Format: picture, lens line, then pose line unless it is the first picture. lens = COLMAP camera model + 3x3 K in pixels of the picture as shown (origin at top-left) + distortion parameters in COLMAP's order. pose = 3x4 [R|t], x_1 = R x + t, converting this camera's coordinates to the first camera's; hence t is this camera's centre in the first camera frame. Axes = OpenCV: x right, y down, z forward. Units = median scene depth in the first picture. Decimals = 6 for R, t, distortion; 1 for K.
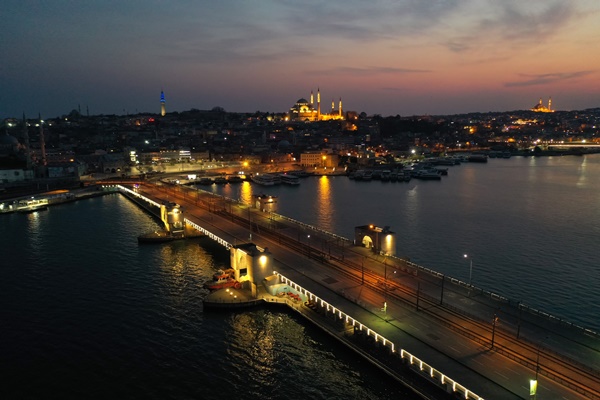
lens RADIAL K [[476.2, 0, 302.9], [0, 476.2, 169.7], [0, 0, 1]] dist [-0.006322, -0.001458]
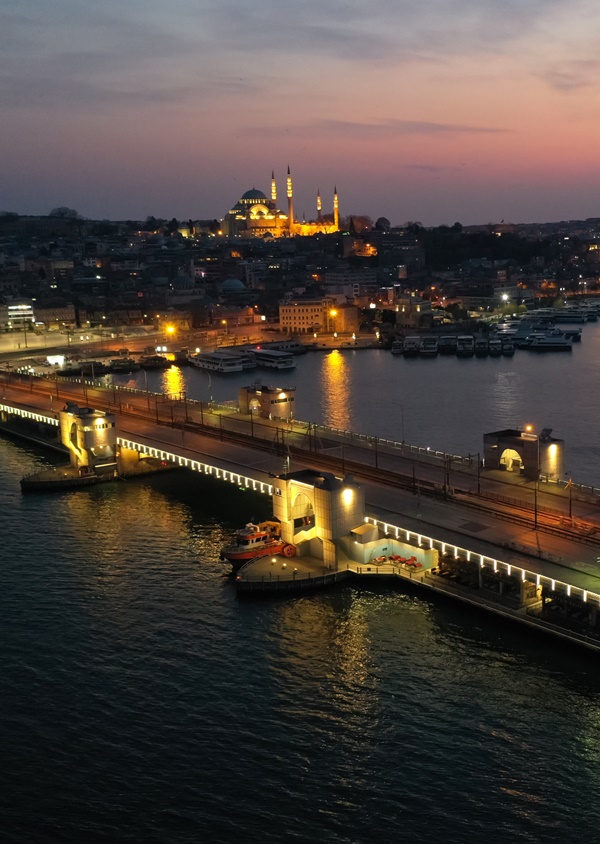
lens RADIAL K [[1019.6, 0, 419.4], [0, 1019.6, 408.0], [0, 0, 1]] dist [-0.008212, -0.010003]
pose [[0.983172, -0.038884, 0.178495, -0.050277], [0.027486, 0.997448, 0.065890, 0.004465], [-0.180601, -0.059875, 0.981732, -0.030614]]
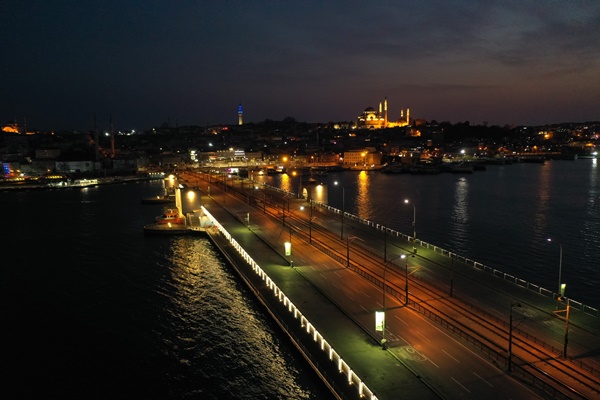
lens RADIAL K [[472.7, 0, 302.7], [0, 472.7, 196.7], [0, 0, 1]] dist [-0.004106, -0.005142]
pose [[0.980686, 0.017187, -0.194830, 0.102895], [-0.013515, 0.999705, 0.020162, 0.040823], [0.195119, -0.017139, 0.980630, -0.023750]]
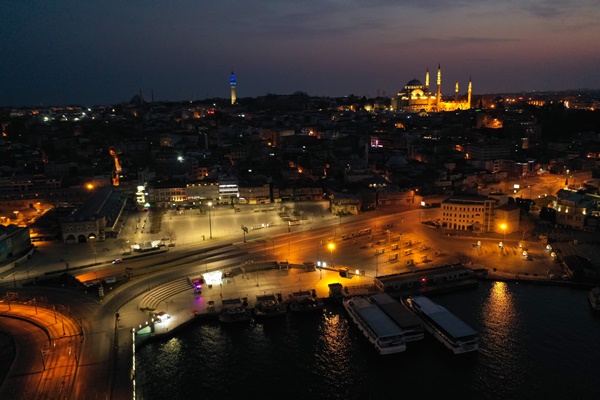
lens RADIAL K [[472.7, 0, 302.7], [0, 472.7, 196.7], [0, 0, 1]] dist [-0.004106, -0.005142]
pose [[0.982217, 0.030097, -0.185320, -0.053267], [-0.009962, 0.994032, 0.108637, -0.087820], [0.187484, -0.104859, 0.976655, 0.456872]]
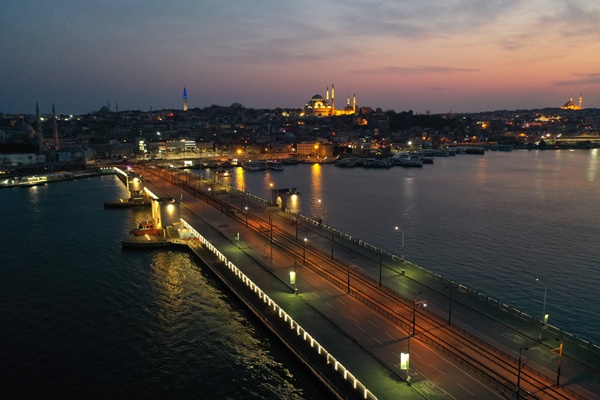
lens RADIAL K [[472.7, 0, 302.7], [0, 472.7, 196.7], [0, 0, 1]] dist [-0.004106, -0.005142]
pose [[0.997109, 0.014299, -0.074627, 0.082504], [-0.010086, 0.998350, 0.056531, 0.022269], [0.075312, -0.055615, 0.995608, -0.037051]]
